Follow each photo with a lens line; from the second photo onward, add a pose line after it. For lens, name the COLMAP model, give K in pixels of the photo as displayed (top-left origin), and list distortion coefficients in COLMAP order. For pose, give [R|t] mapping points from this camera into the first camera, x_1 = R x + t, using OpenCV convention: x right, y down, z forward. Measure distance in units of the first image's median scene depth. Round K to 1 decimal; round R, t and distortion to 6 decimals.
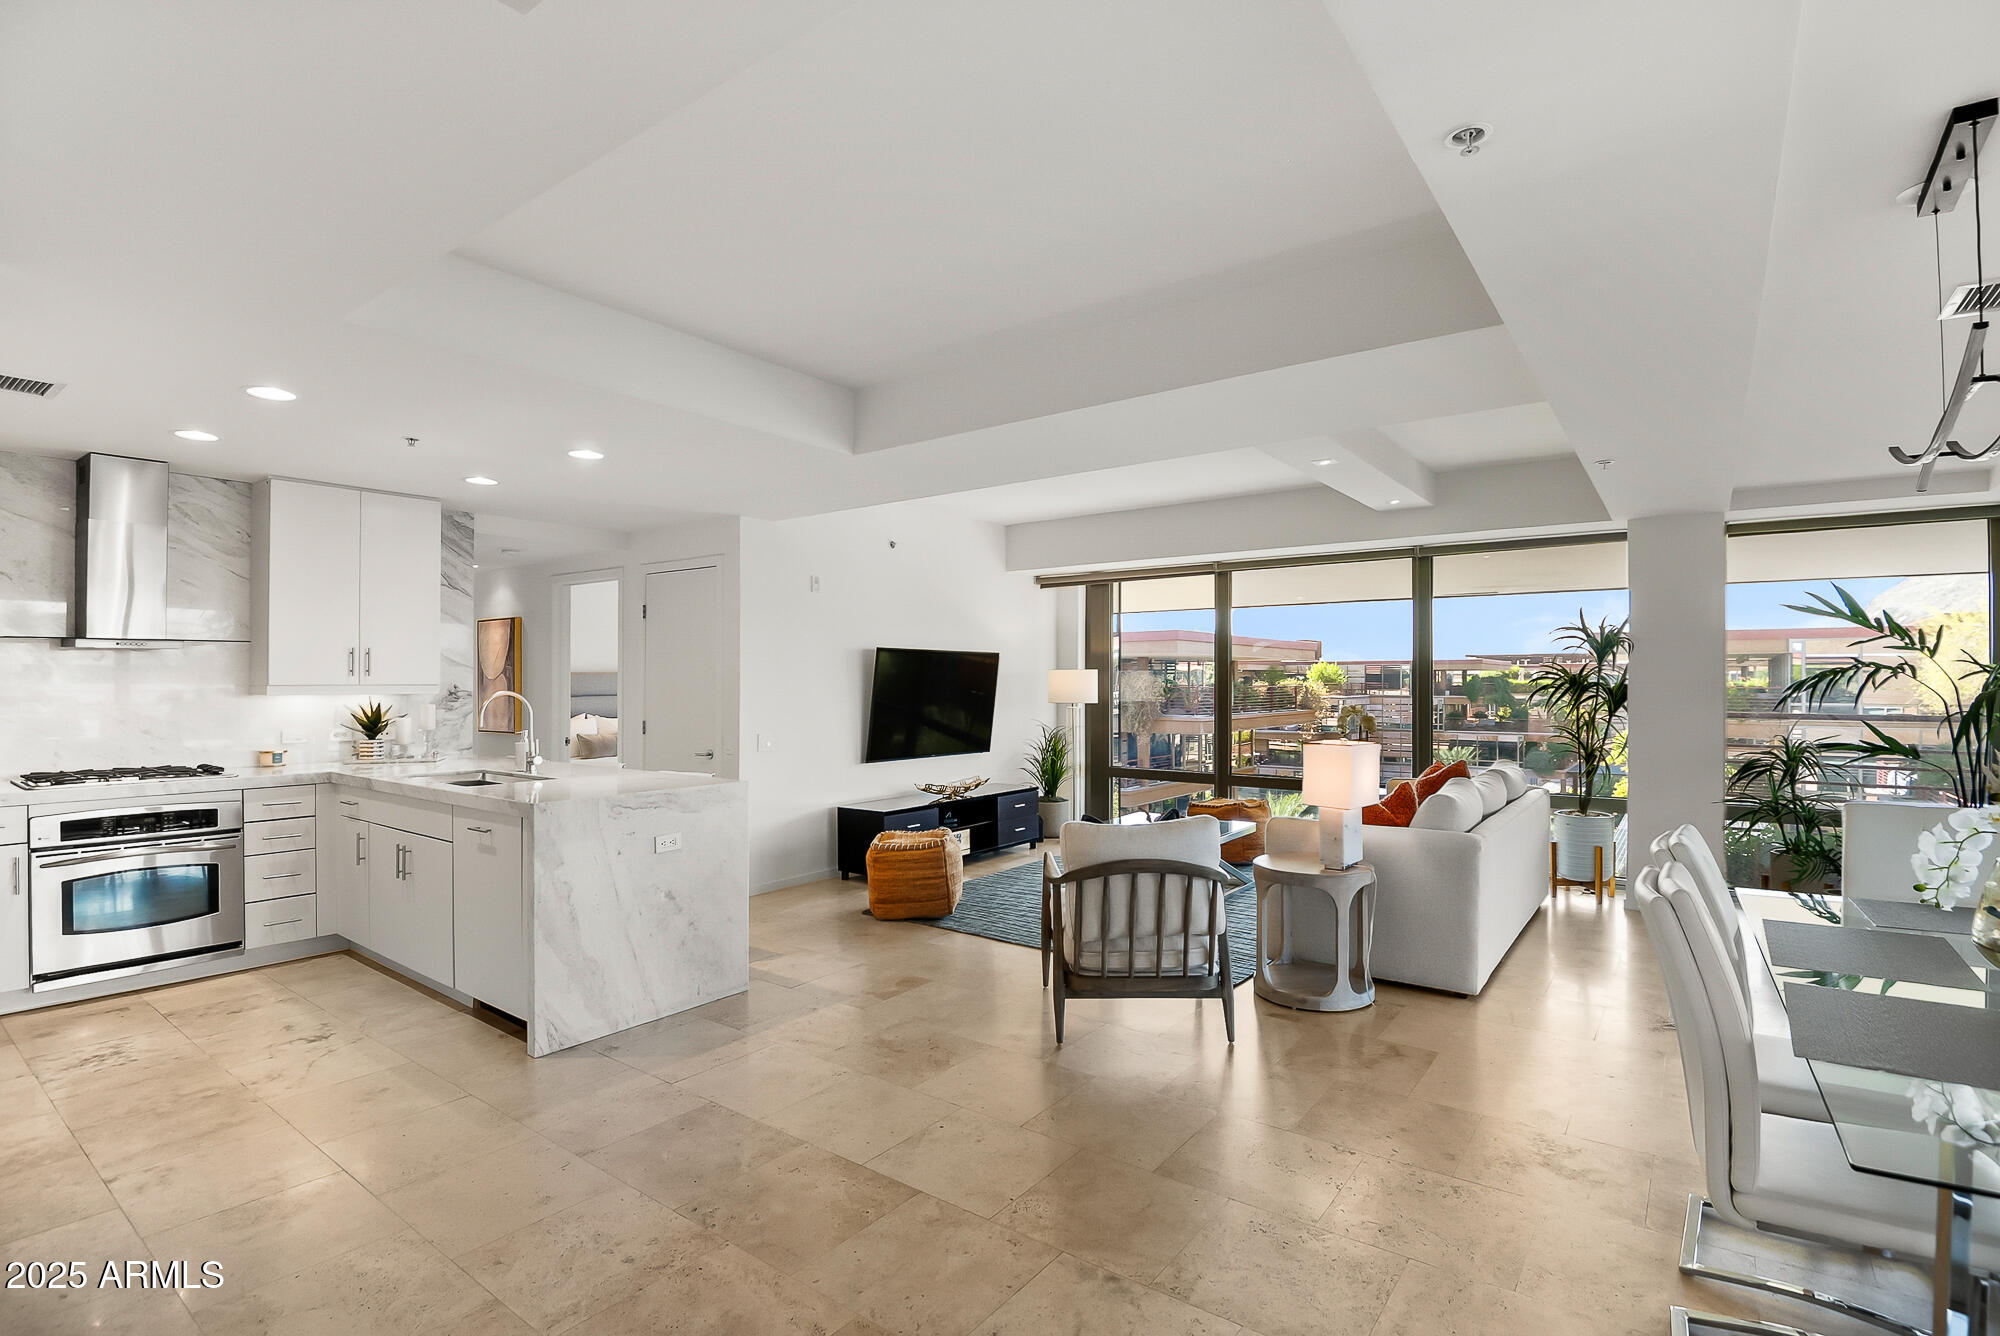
lens RADIAL K [[918.3, 0, 1004.6], [0, 918.3, 671.8], [0, 0, 1]] dist [-0.040840, -0.002724]
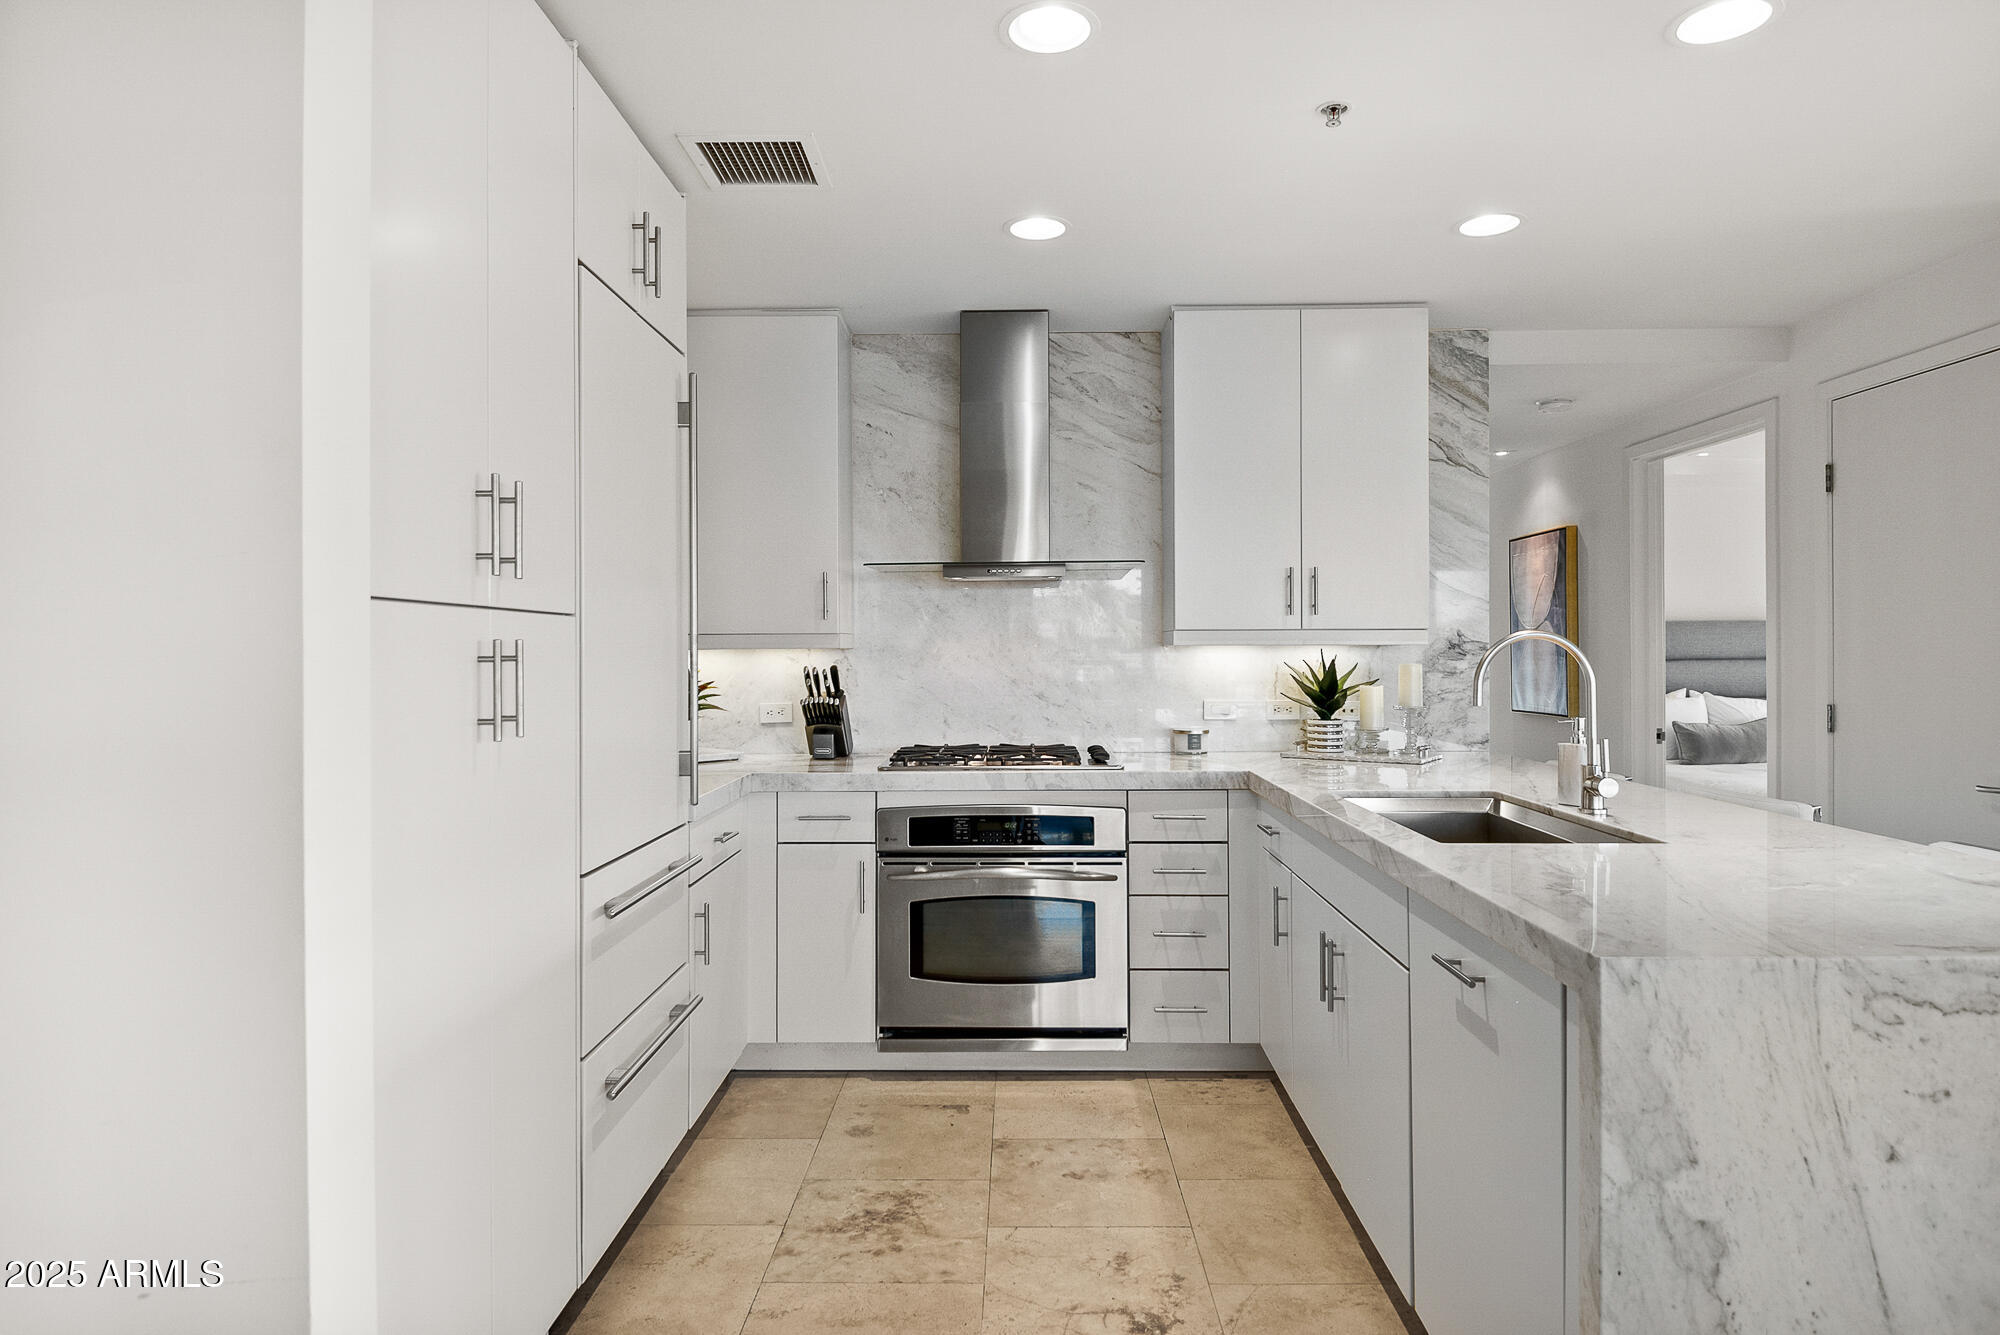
lens RADIAL K [[1144.5, 0, 1005.3], [0, 1144.5, 642.2], [0, 0, 1]] dist [0.019223, -0.006280]
pose [[0.576733, -0.004237, -0.816921, -0.209088], [0.009350, 0.999955, 0.001415, 0.021004], [0.816879, -0.008455, 0.576747, 0.405121]]
